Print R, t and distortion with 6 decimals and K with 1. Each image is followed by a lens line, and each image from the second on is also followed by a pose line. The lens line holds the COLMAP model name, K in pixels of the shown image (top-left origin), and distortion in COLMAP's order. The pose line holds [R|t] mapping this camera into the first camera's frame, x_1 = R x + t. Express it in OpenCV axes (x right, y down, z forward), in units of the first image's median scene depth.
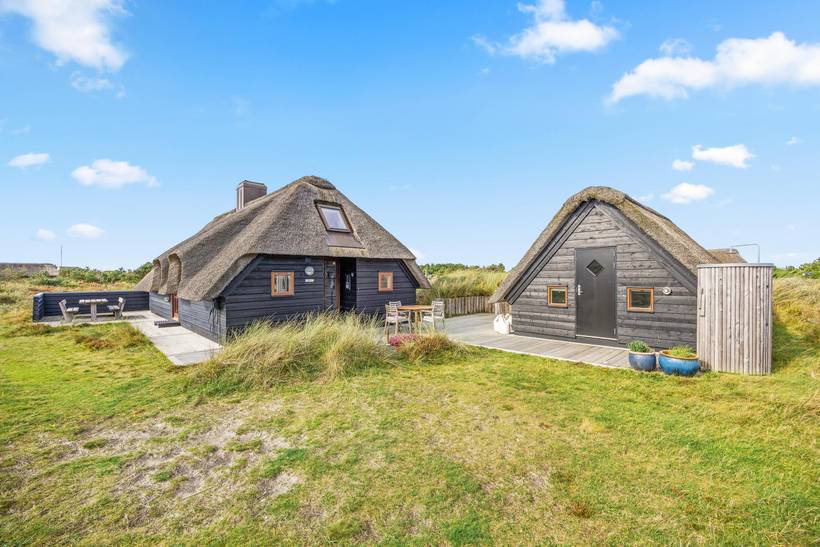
lens RADIAL K [[348.1, 0, 420.2], [0, 348.1, 276.5], [0, 0, 1]] dist [-0.014100, -0.000030]
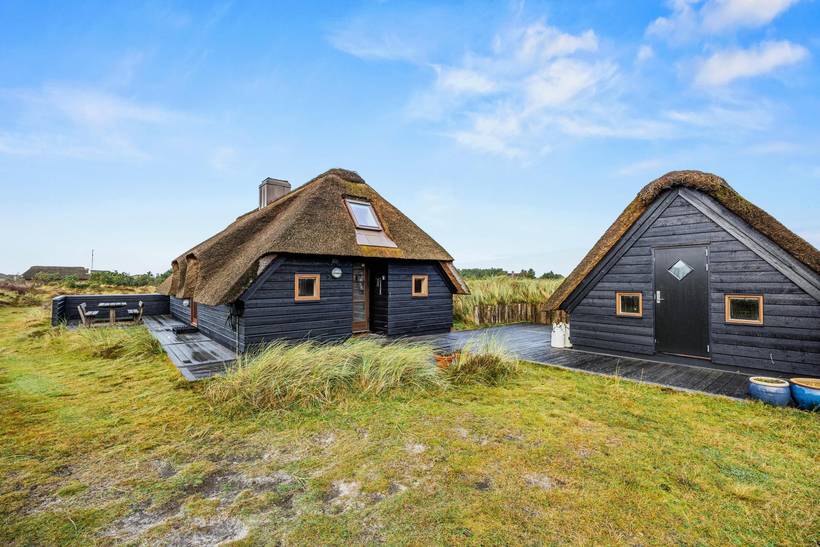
lens RADIAL K [[358.1, 0, 413.6], [0, 358.1, 285.0], [0, 0, 1]] dist [0.001439, 0.000153]
pose [[0.996261, 0.005778, -0.086198, -0.038822], [-0.005172, 0.999960, 0.007254, 0.006373], [0.086237, -0.006781, 0.996252, 0.092498]]
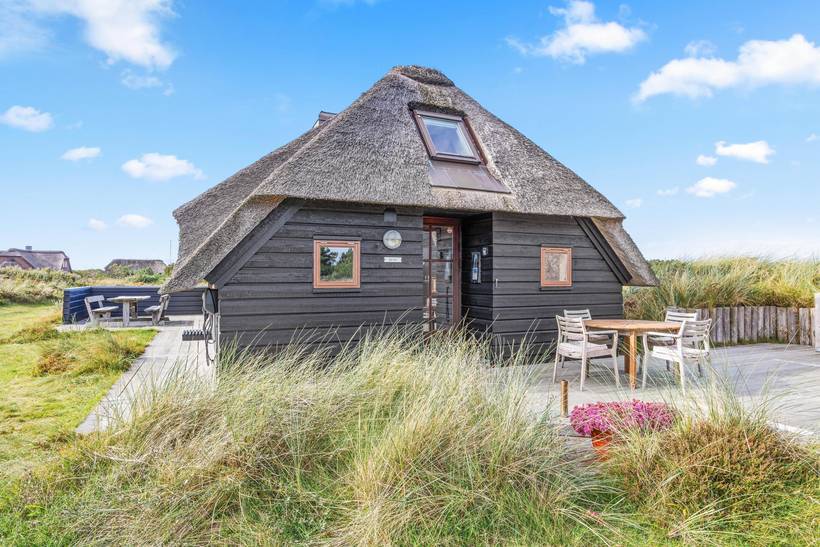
lens RADIAL K [[469.2, 0, 414.4], [0, 469.2, 282.0], [0, 0, 1]] dist [-0.002225, -0.000277]
pose [[0.927817, 0.005673, -0.372992, -0.042364], [-0.004727, 0.999983, 0.003450, 0.035817], [0.373005, -0.001438, 0.927828, 0.362093]]
